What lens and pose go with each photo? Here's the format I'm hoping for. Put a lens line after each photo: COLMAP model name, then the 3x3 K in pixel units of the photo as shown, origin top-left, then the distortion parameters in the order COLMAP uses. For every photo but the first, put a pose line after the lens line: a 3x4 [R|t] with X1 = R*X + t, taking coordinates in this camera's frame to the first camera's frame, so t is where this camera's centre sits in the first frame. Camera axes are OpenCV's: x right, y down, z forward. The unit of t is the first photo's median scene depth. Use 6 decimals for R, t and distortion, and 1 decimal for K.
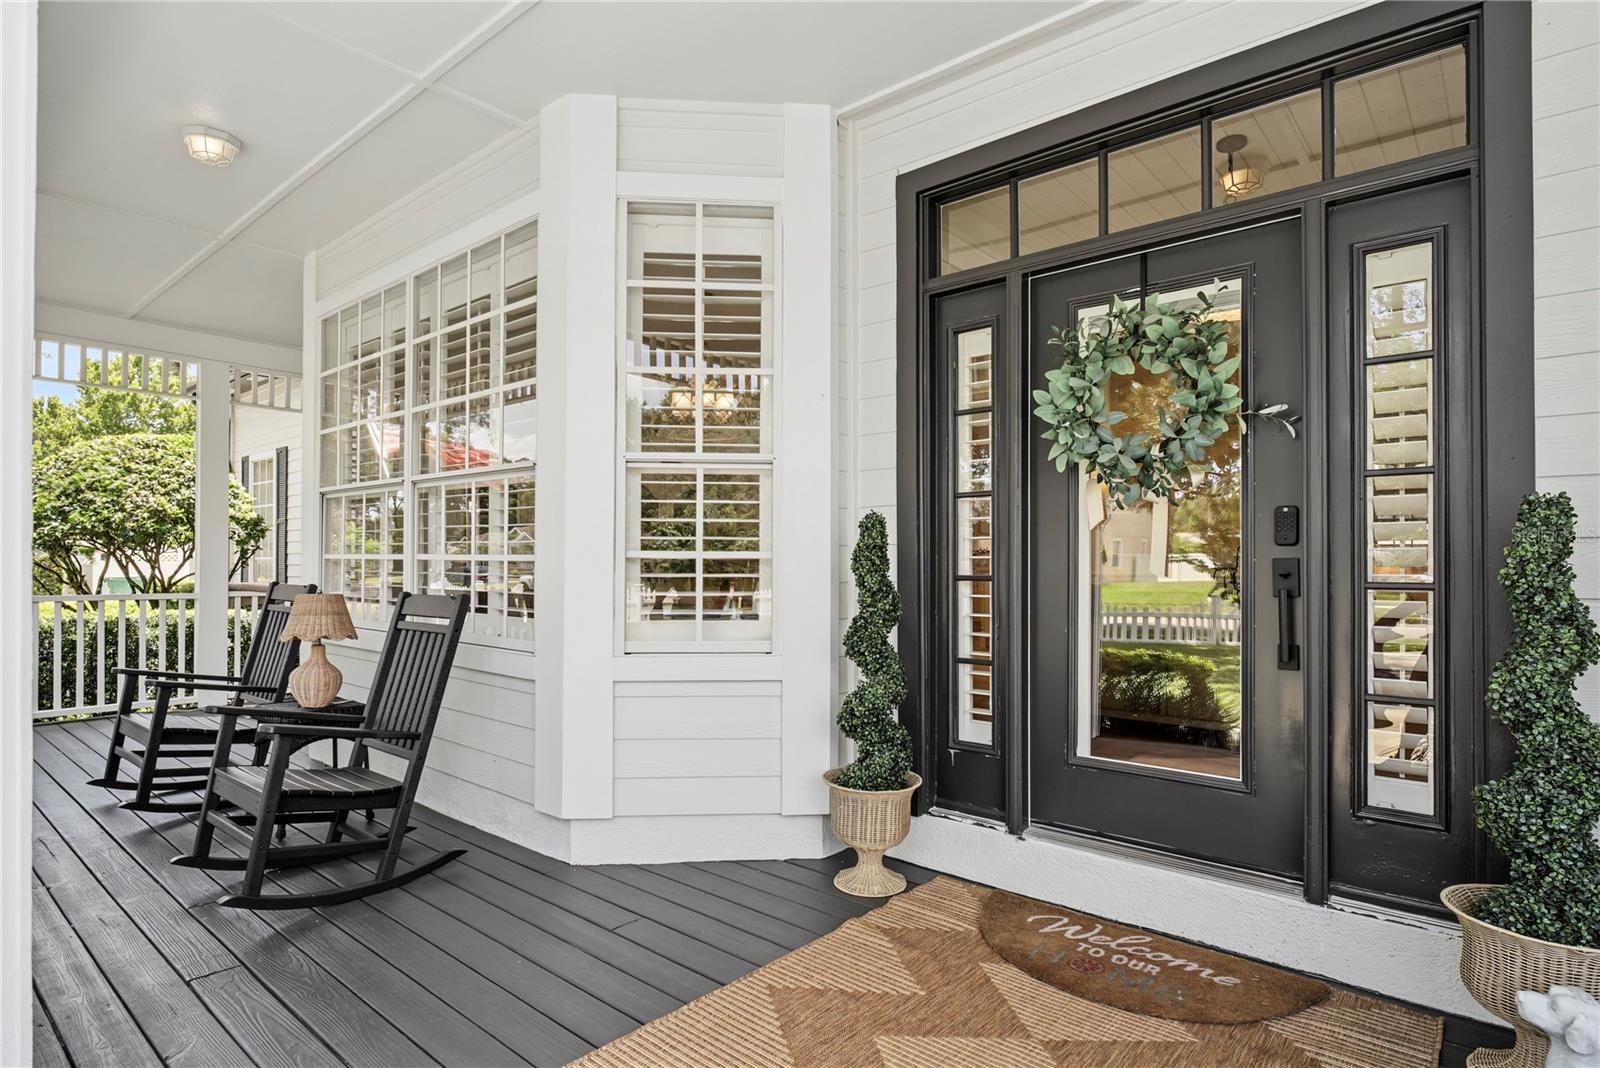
lens RADIAL K [[850.4, 0, 793.1], [0, 850.4, 547.7], [0, 0, 1]] dist [0.015154, 0.002520]
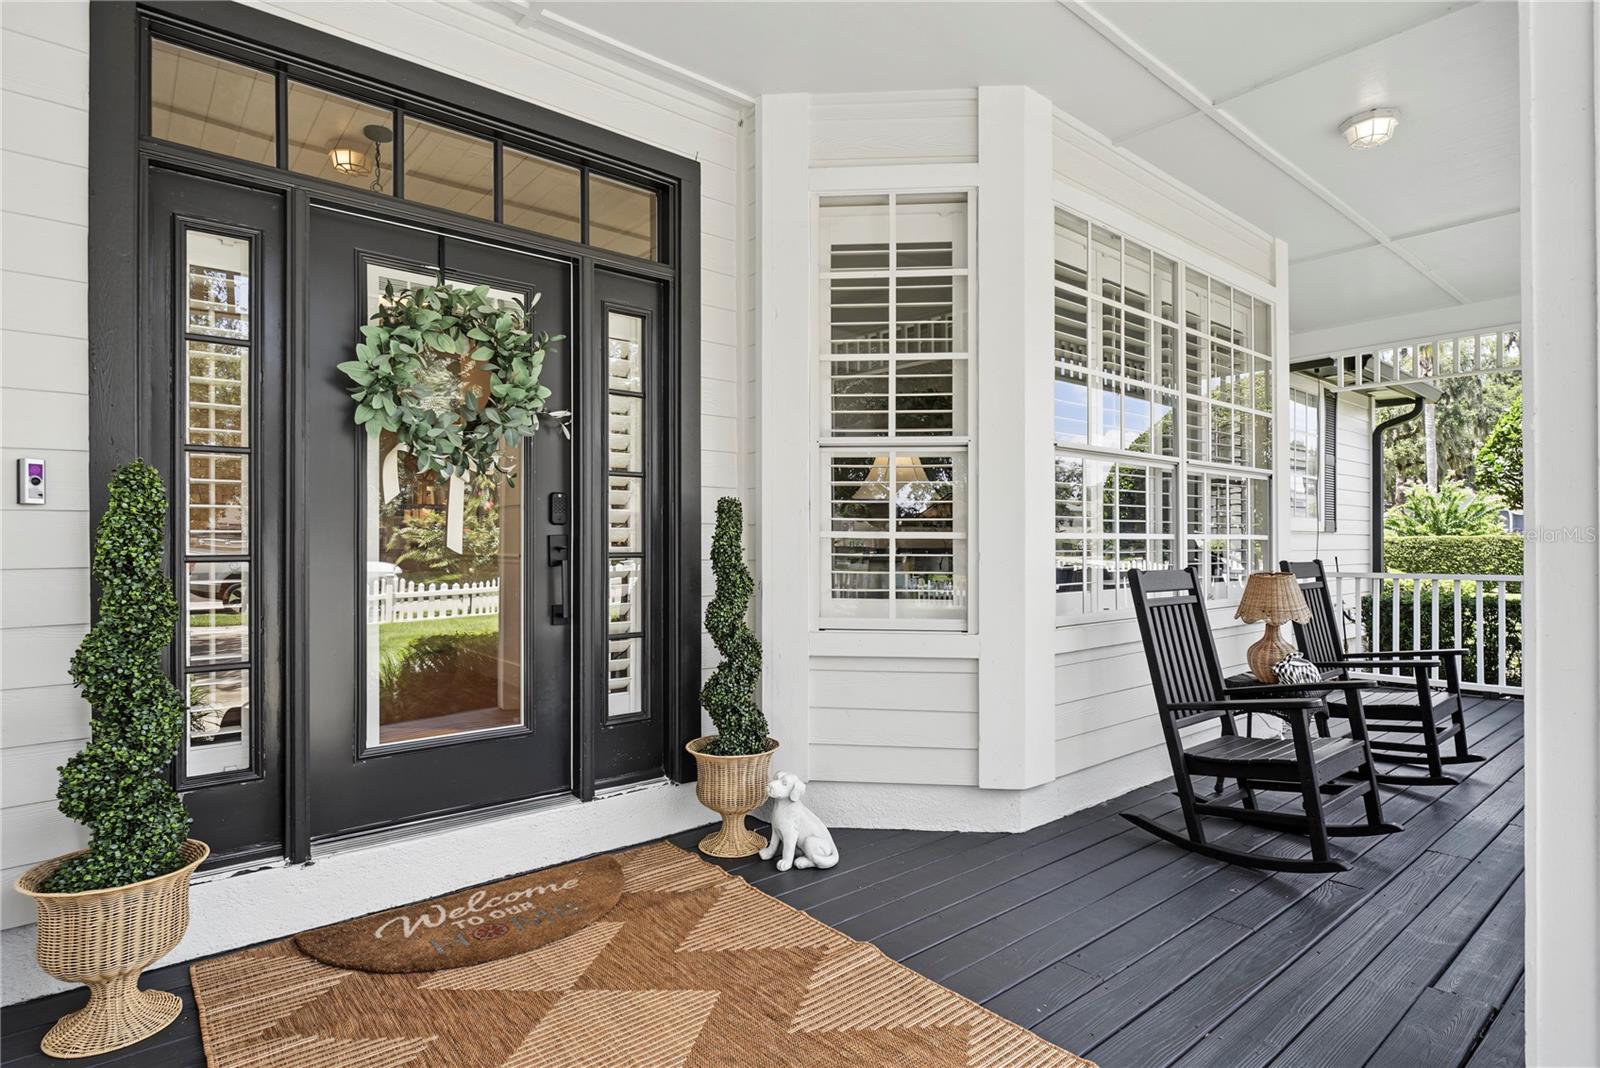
lens RADIAL K [[850.4, 0, 792.4], [0, 850.4, 535.5], [0, 0, 1]] dist [0.015154, 0.002520]
pose [[0.165643, 0.008184, 0.986152, -0.563055], [-0.015028, 0.999870, -0.005773, 0.015204], [-0.986071, -0.013864, 0.165744, 0.447761]]
